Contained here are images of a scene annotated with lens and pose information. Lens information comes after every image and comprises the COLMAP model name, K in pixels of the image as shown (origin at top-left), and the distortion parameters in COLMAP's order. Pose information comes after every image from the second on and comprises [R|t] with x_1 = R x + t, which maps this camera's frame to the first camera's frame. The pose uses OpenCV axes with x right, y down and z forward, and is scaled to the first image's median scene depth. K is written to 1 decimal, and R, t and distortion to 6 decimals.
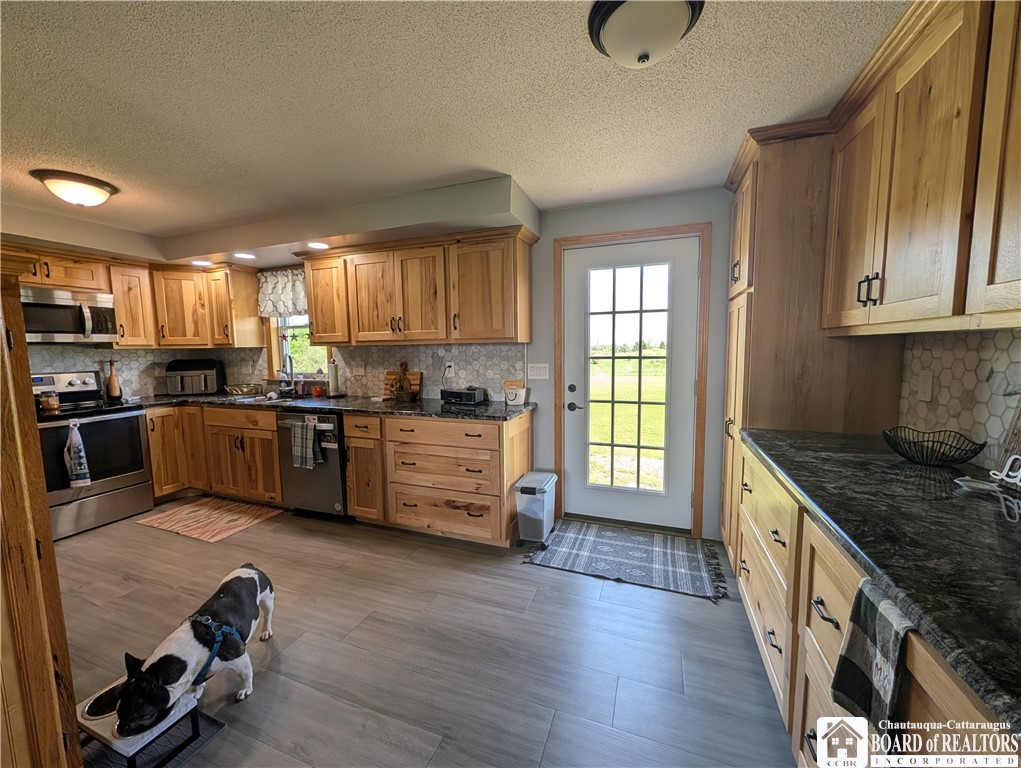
lens RADIAL K [[392.9, 0, 513.8], [0, 392.9, 386.6], [0, 0, 1]] dist [-0.000536, 0.000700]
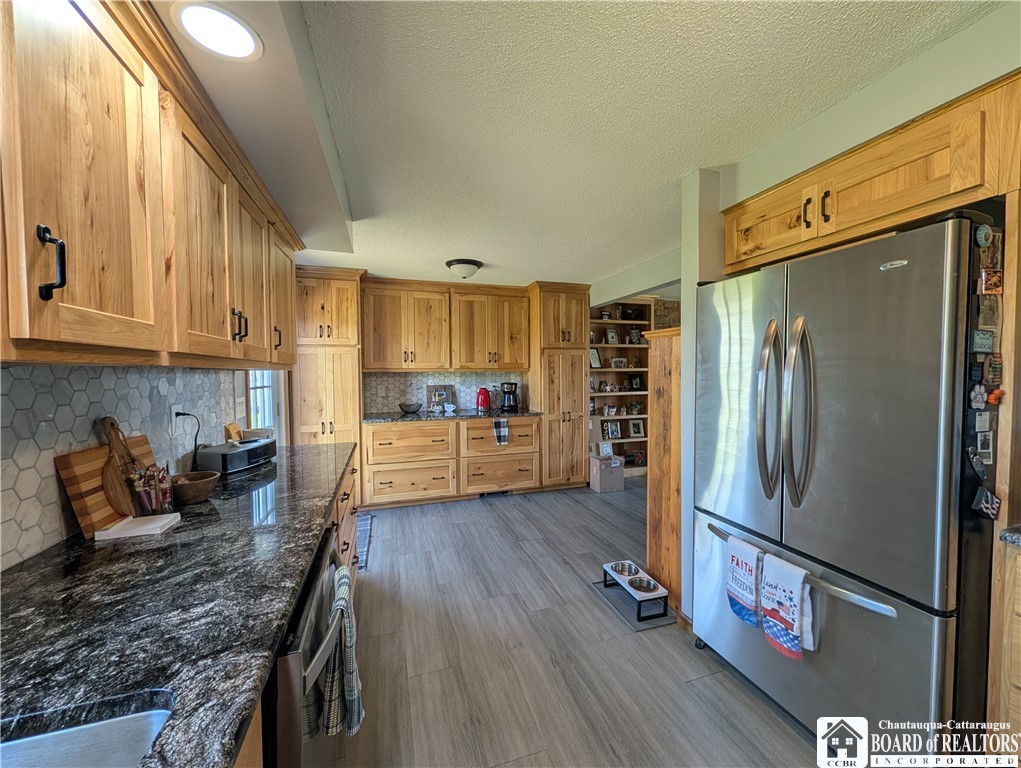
lens RADIAL K [[392.9, 0, 512.1], [0, 392.9, 387.6], [0, 0, 1]] dist [-0.000536, 0.000700]
pose [[-0.616602, -0.011370, 0.787193, -0.887151], [0.095365, 0.991454, 0.089019, -0.096609], [-0.781477, 0.129960, -0.610249, 1.054345]]
